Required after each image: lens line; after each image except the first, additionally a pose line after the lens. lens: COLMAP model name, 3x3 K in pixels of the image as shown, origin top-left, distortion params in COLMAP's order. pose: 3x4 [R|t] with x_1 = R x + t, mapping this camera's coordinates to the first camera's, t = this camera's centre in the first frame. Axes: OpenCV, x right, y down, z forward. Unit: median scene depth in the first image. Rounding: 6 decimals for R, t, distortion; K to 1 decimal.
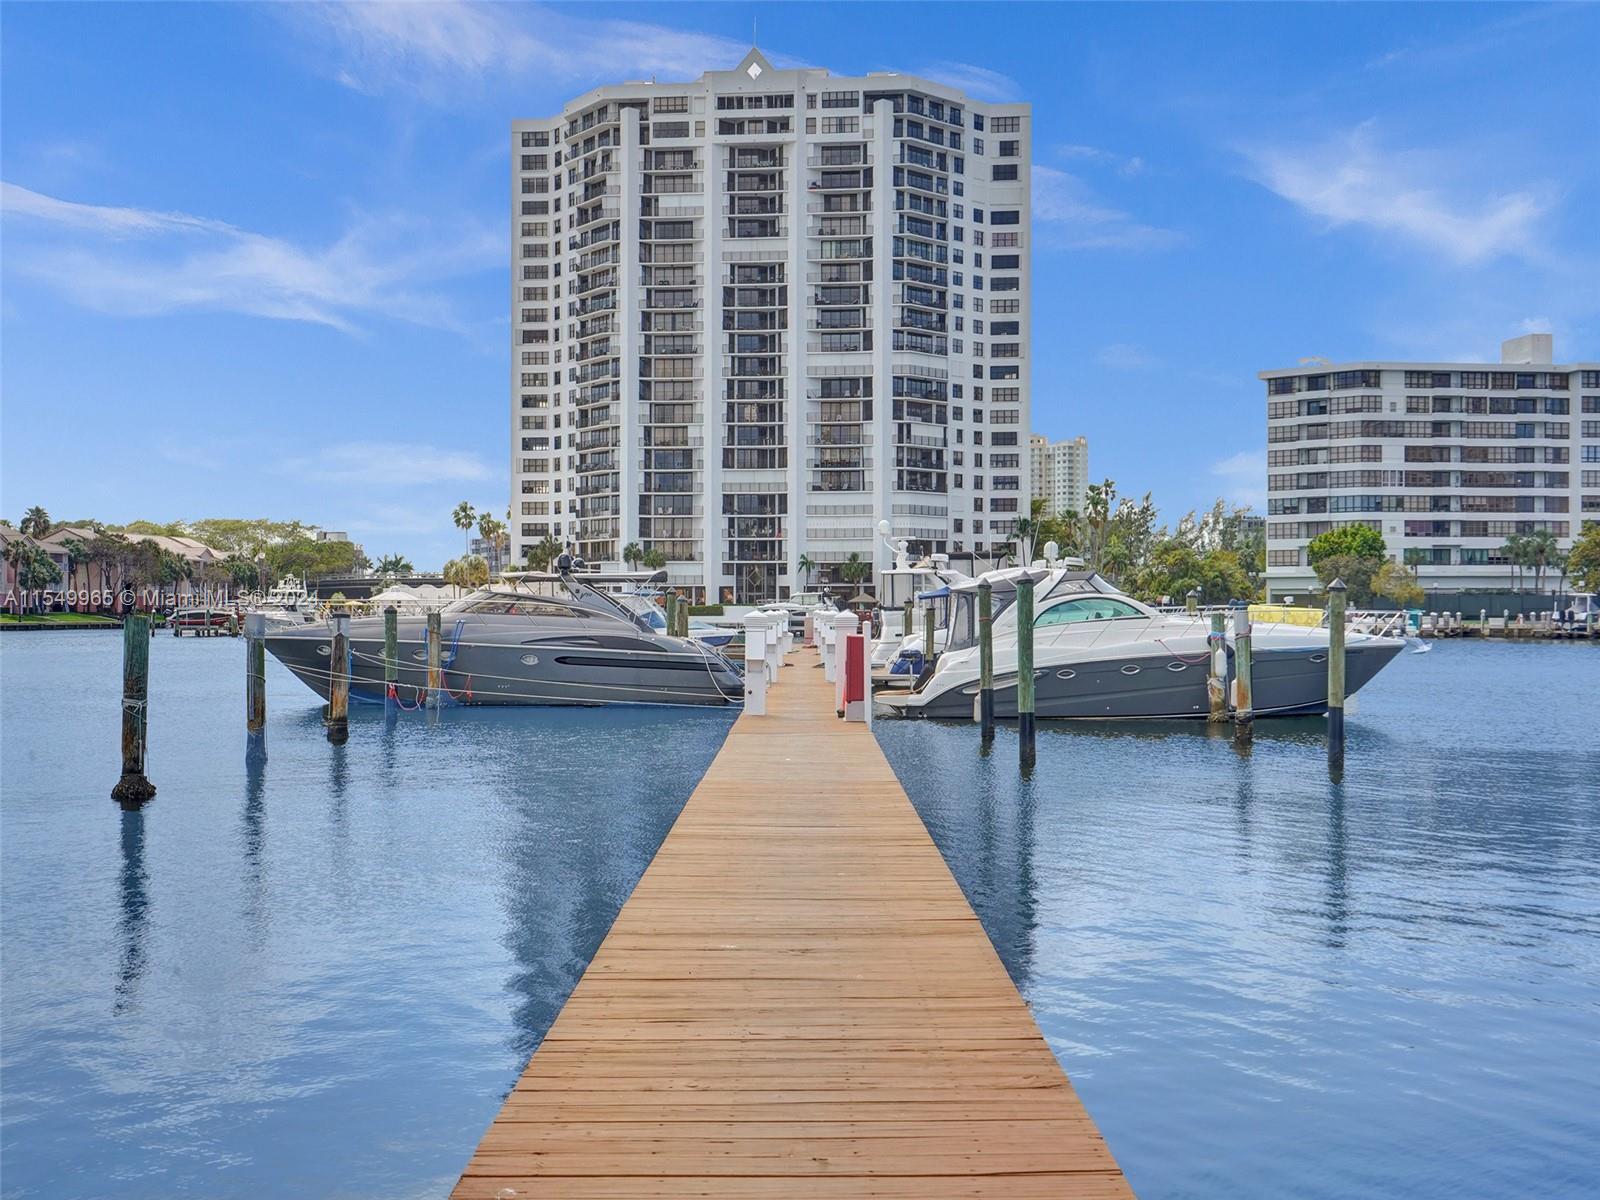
lens RADIAL K [[1527.7, 0, 800.0], [0, 1527.7, 600.0], [0, 0, 1]] dist [0.030326, 0.048770]
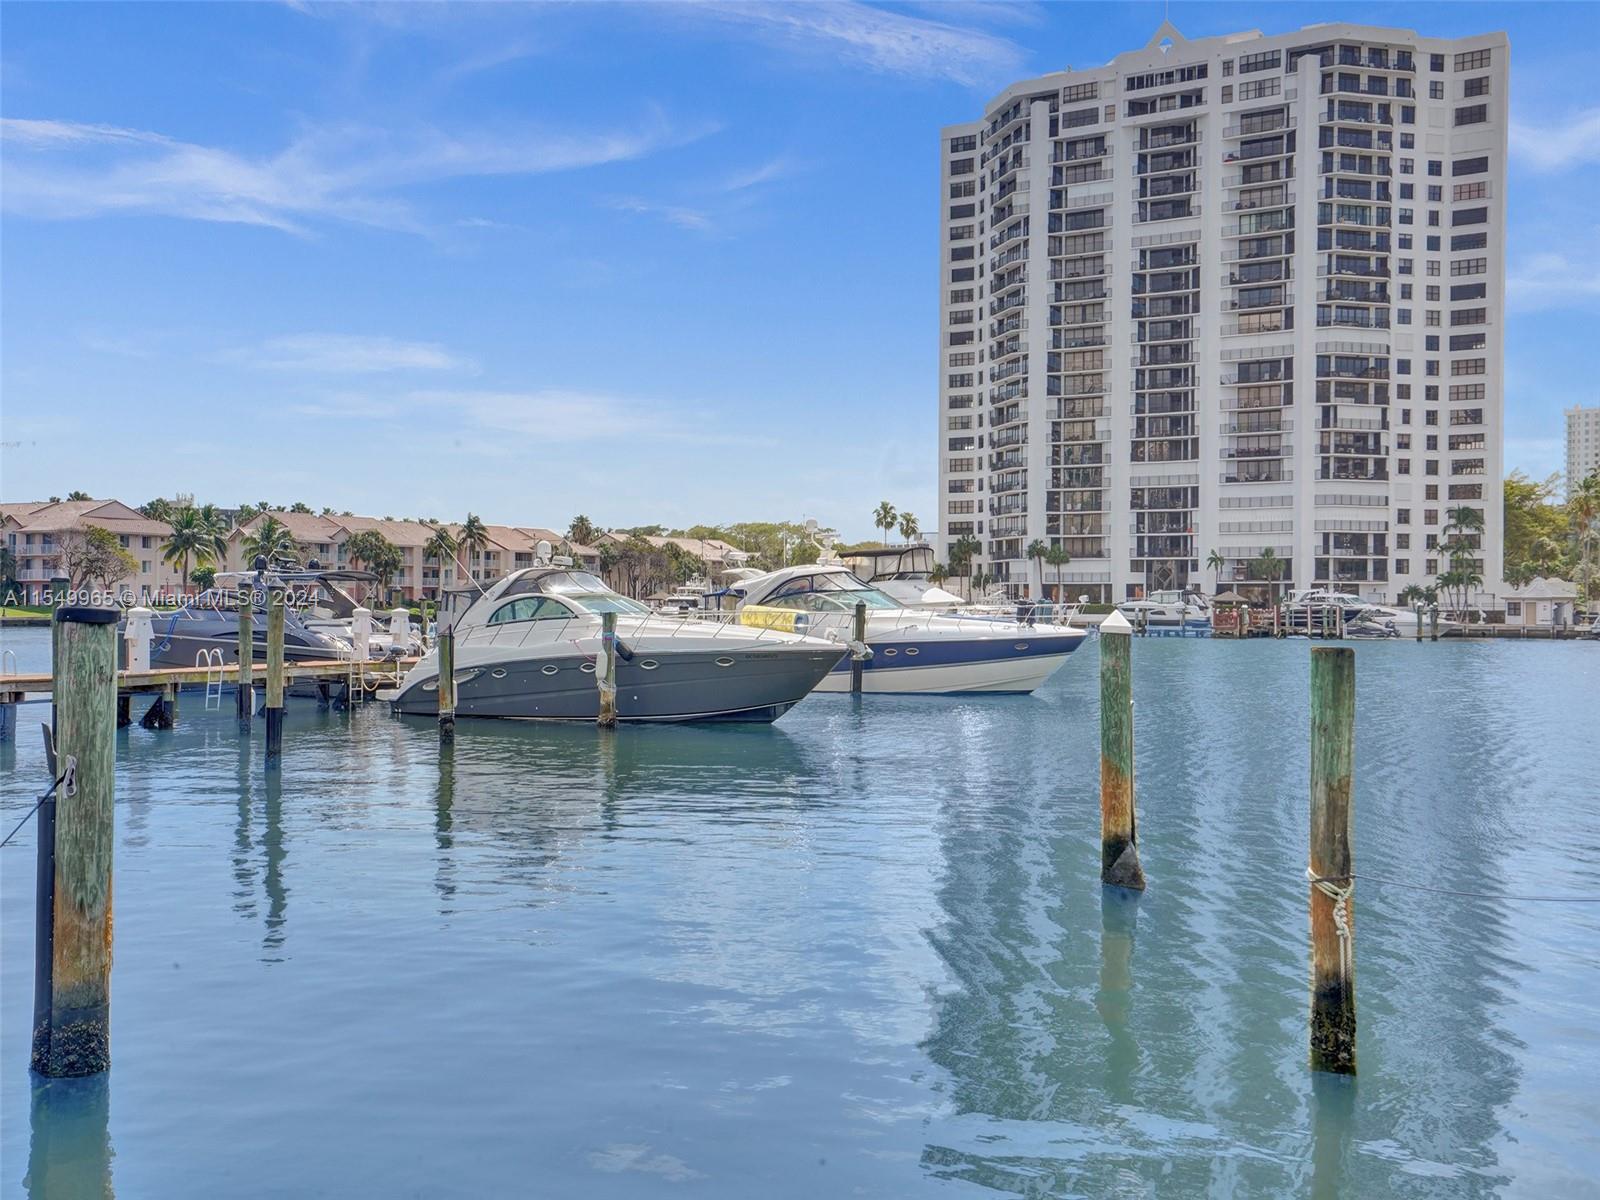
lens RADIAL K [[1527.7, 0, 800.0], [0, 1527.7, 600.0], [0, 0, 1]] dist [0.030326, 0.048770]
pose [[0.914832, 0.003827, -0.403816, 0.148261], [-0.003048, 0.999992, 0.002572, -0.000551], [0.403822, -0.001122, 0.914837, 0.028928]]
